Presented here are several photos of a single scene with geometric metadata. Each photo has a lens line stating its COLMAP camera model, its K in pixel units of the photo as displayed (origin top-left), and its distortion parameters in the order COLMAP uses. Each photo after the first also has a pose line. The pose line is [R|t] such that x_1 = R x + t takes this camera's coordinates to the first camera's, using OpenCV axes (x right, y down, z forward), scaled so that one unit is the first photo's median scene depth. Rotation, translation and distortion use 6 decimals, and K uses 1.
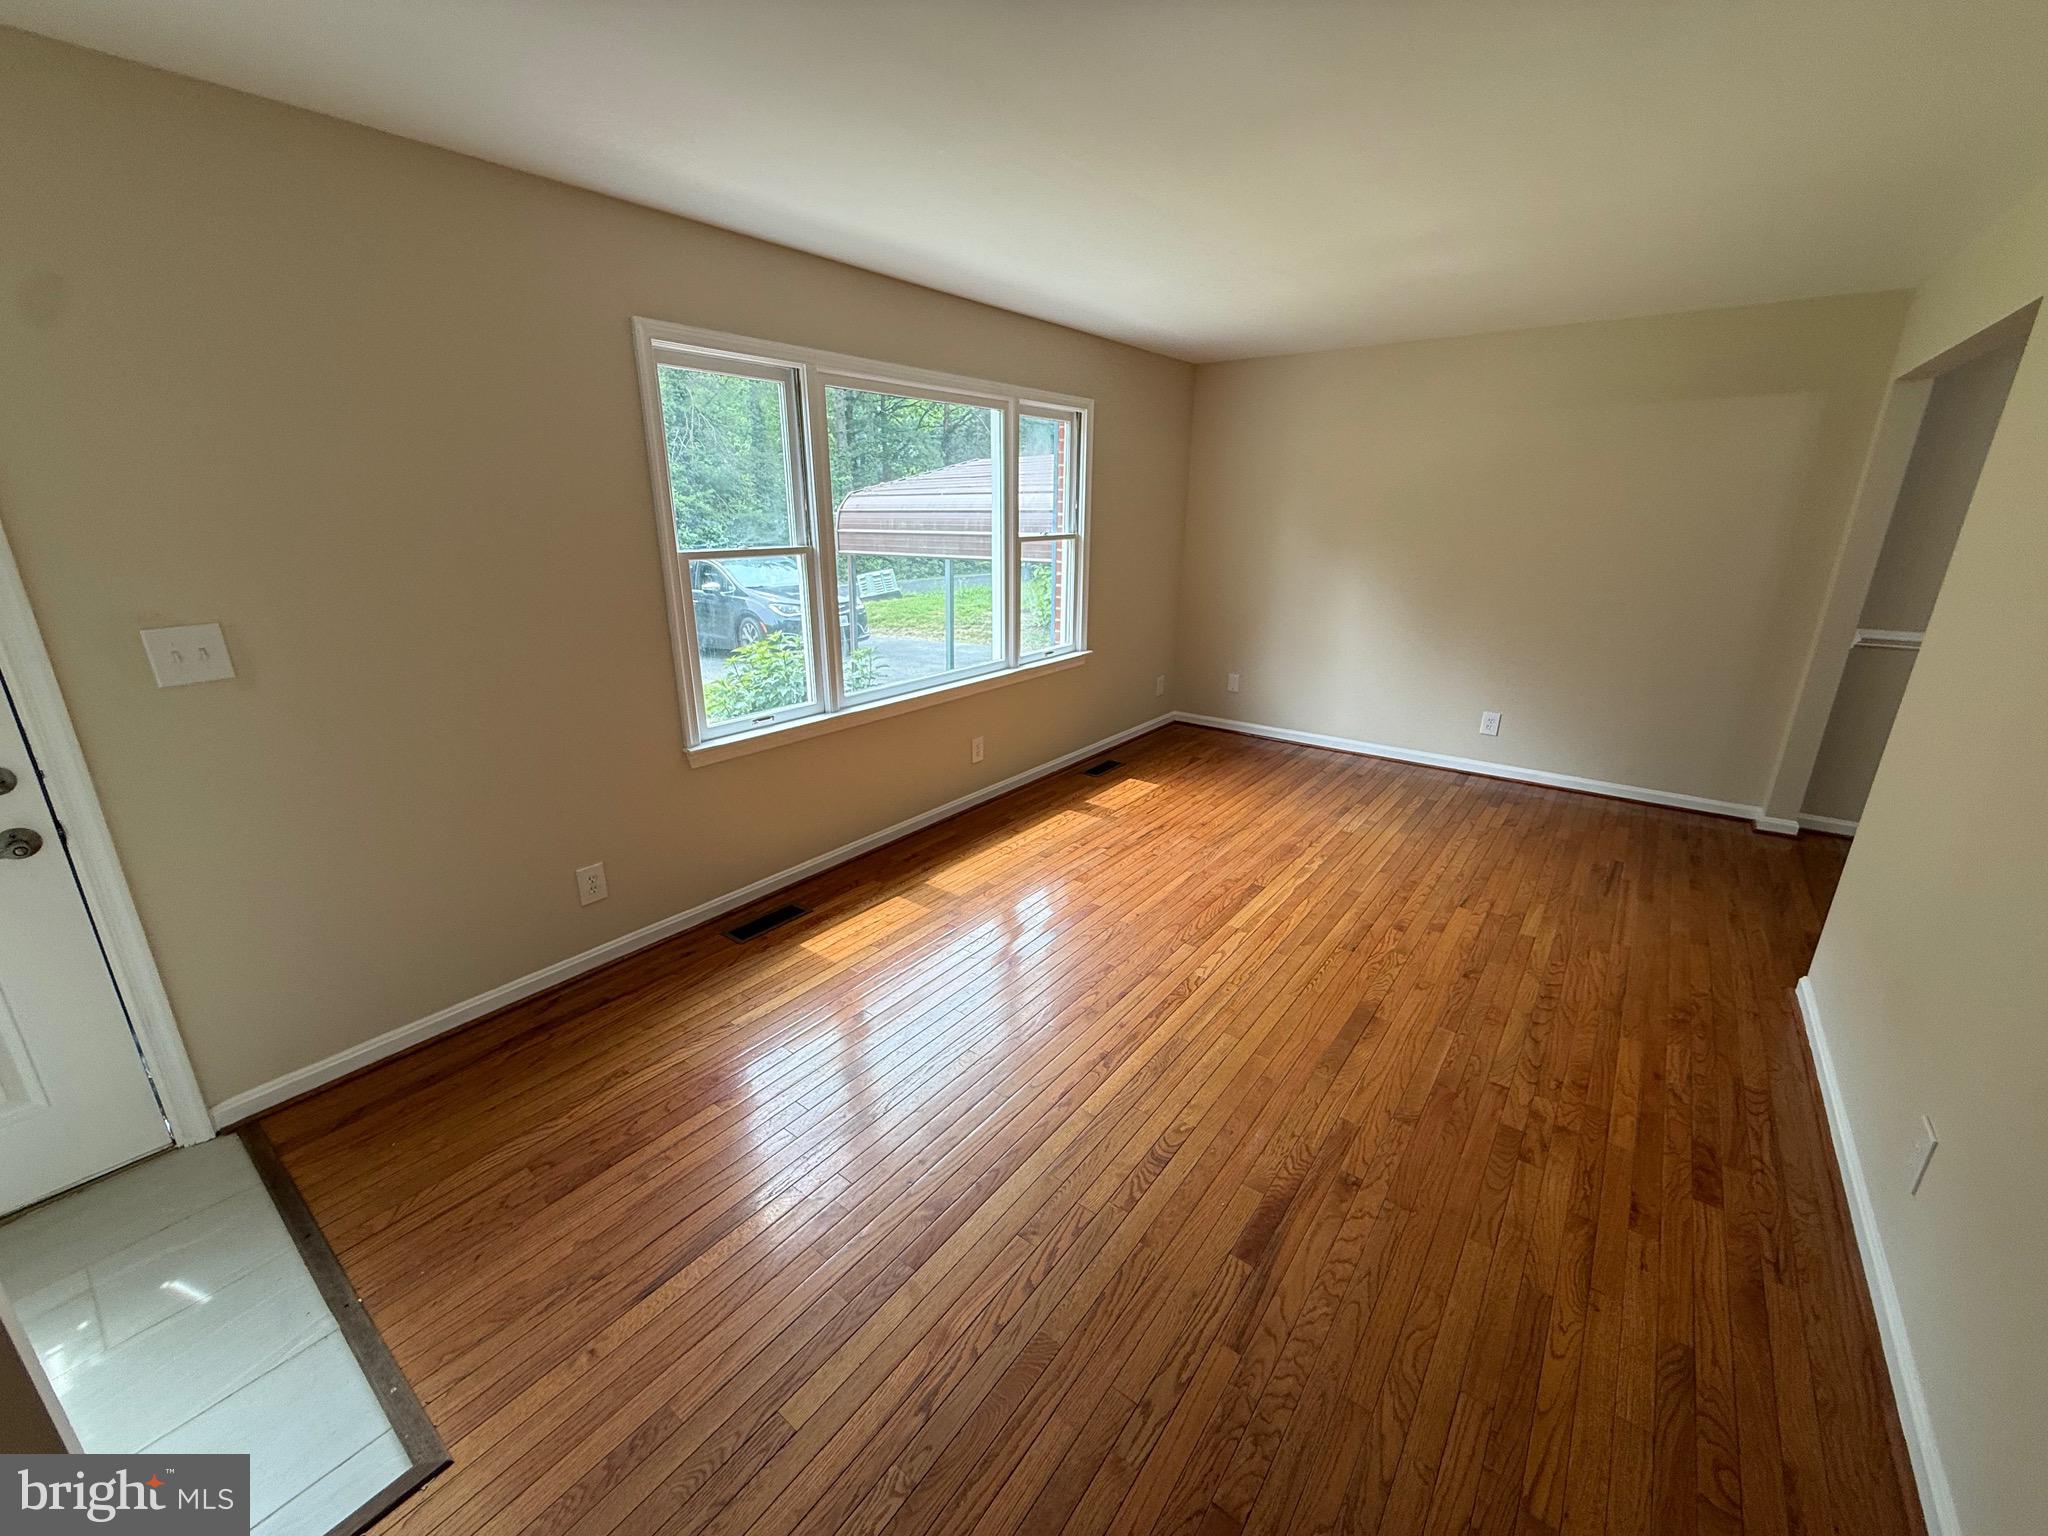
lens RADIAL K [[804.5, 0, 1024.0], [0, 804.5, 768.0], [0, 0, 1]] dist [-0.002056, -0.000099]
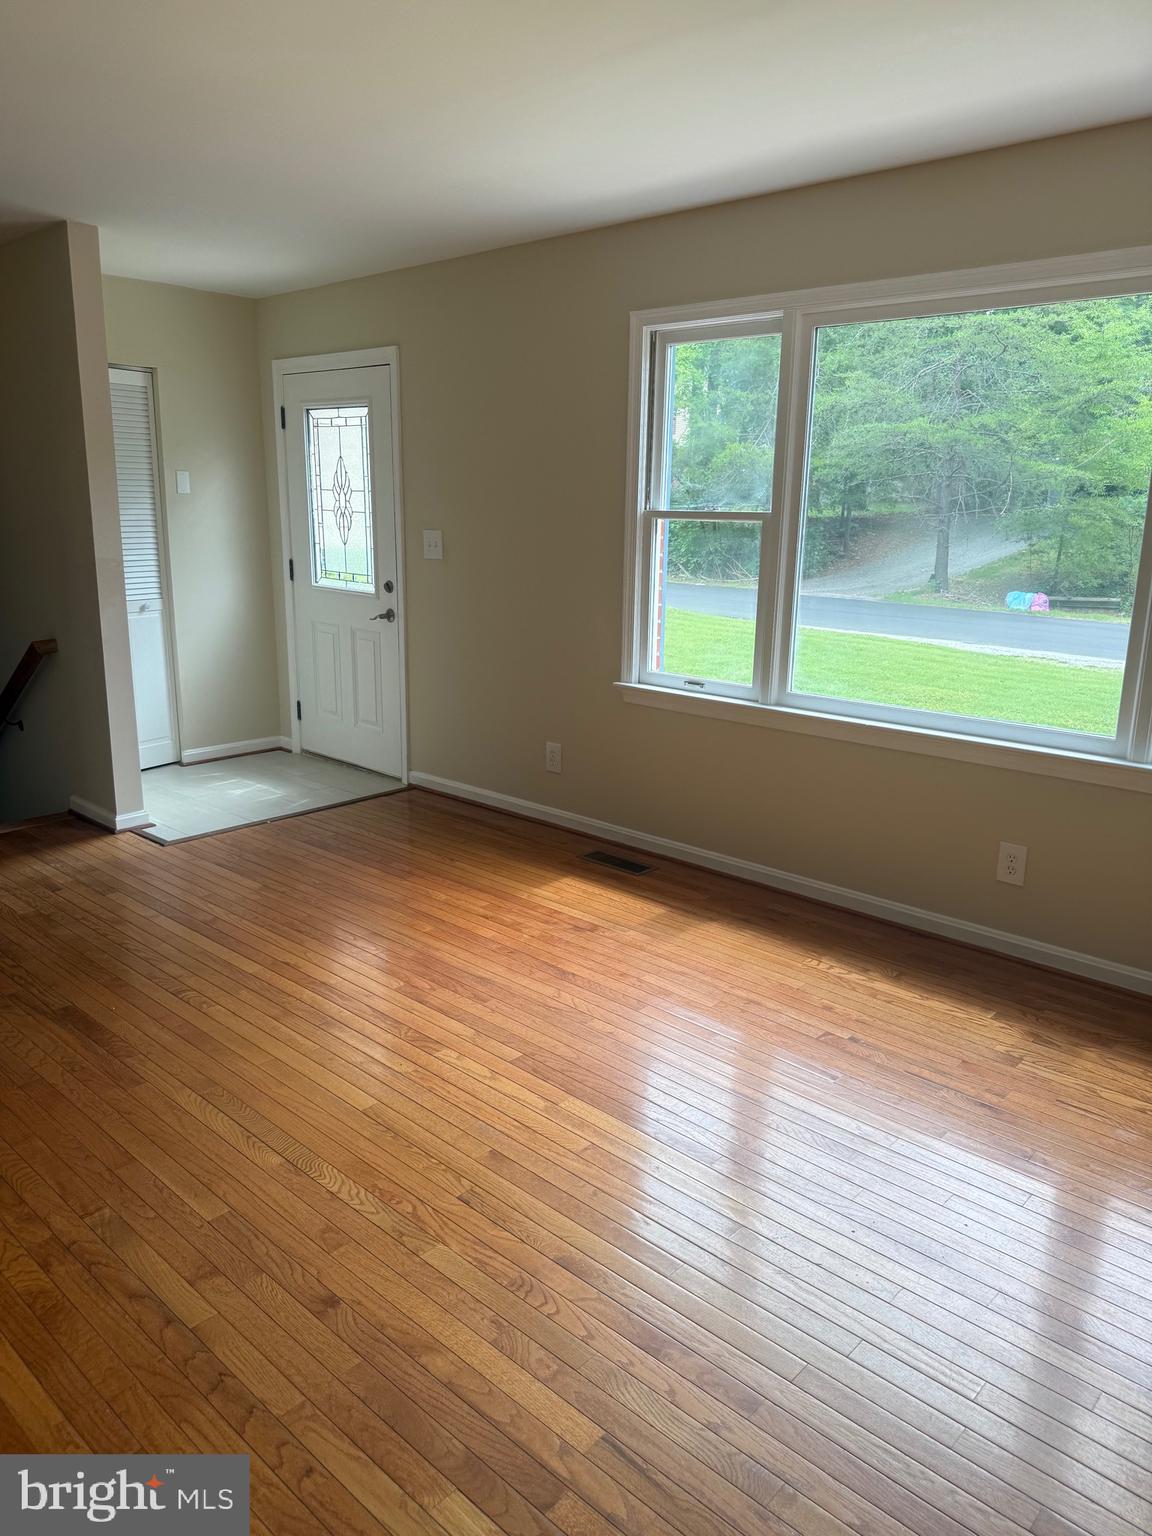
lens RADIAL K [[1106.3, 0, 576.0], [0, 1106.3, 768.0], [0, 0, 1]] dist [0.097797, -0.001238]
pose [[-0.098842, 0.235964, -0.966722, 1.312771], [-0.315855, 0.913803, 0.255342, -0.340286], [0.943645, 0.330582, -0.015791, 1.168744]]
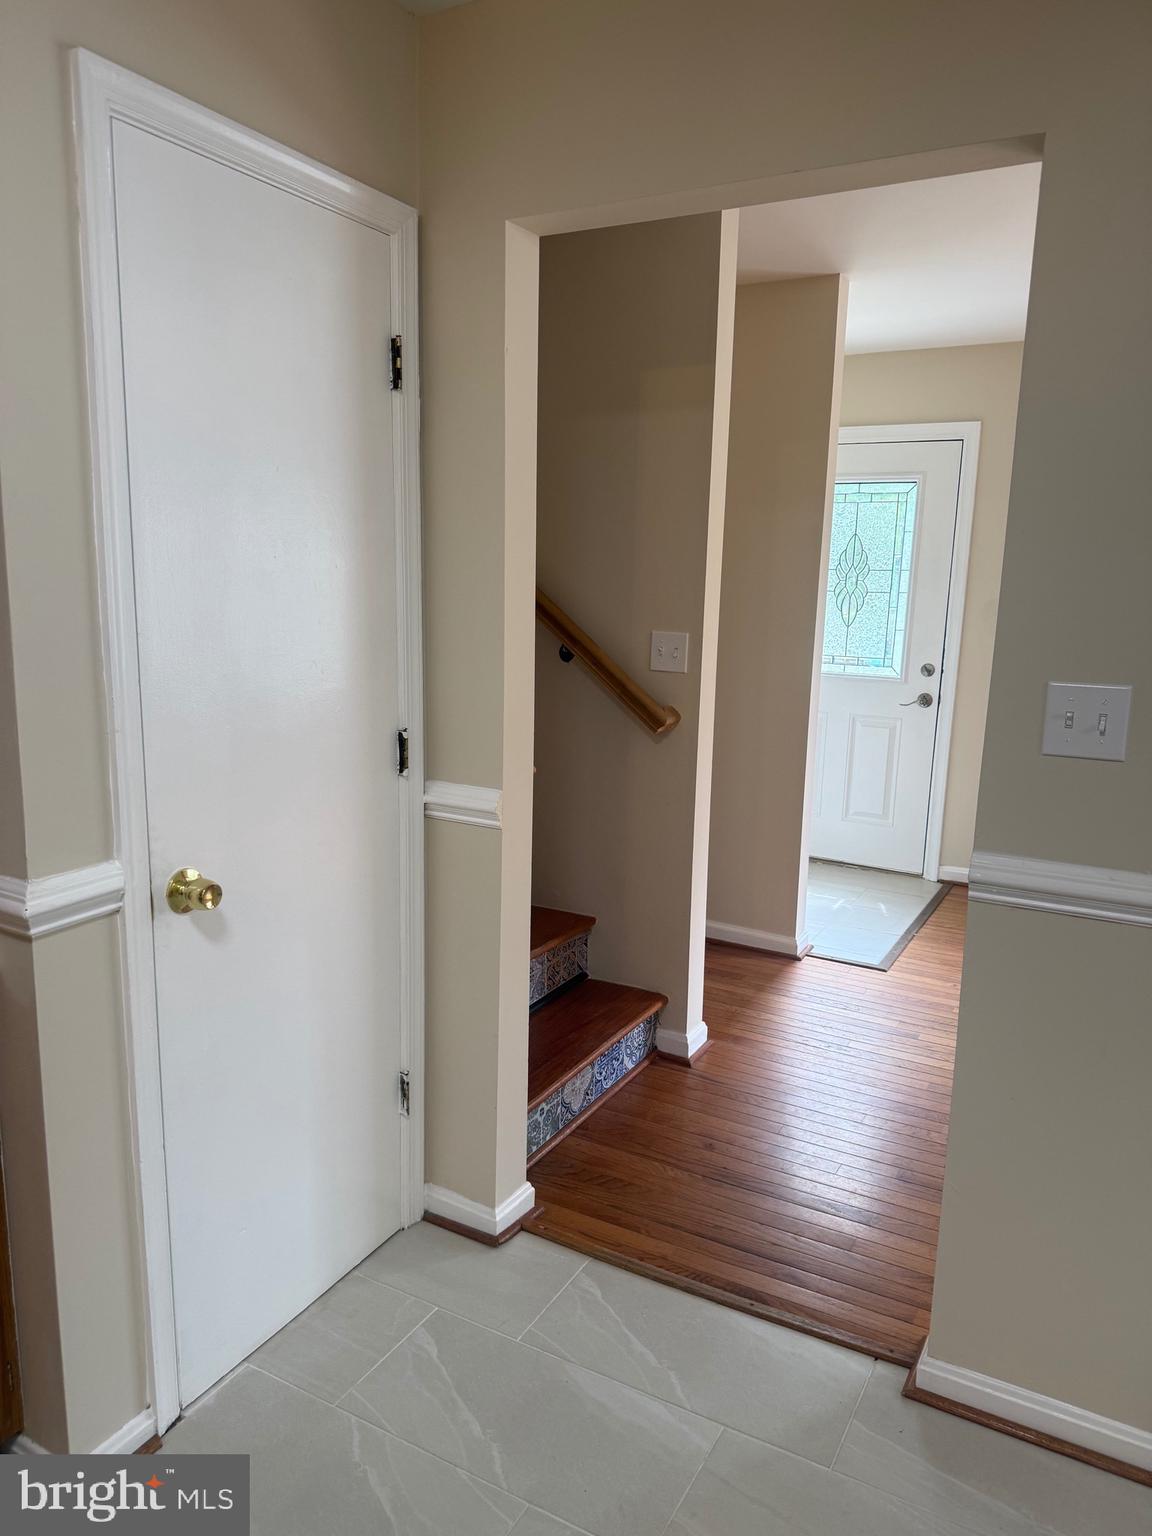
lens RADIAL K [[1106.3, 0, 576.0], [0, 1106.3, 768.0], [0, 0, 1]] dist [0.097797, -0.001238]
pose [[0.151117, 0.184871, -0.971075, 1.085369], [-0.319017, 0.938915, 0.129103, 0.120764], [0.935624, 0.290279, 0.200863, -0.306084]]
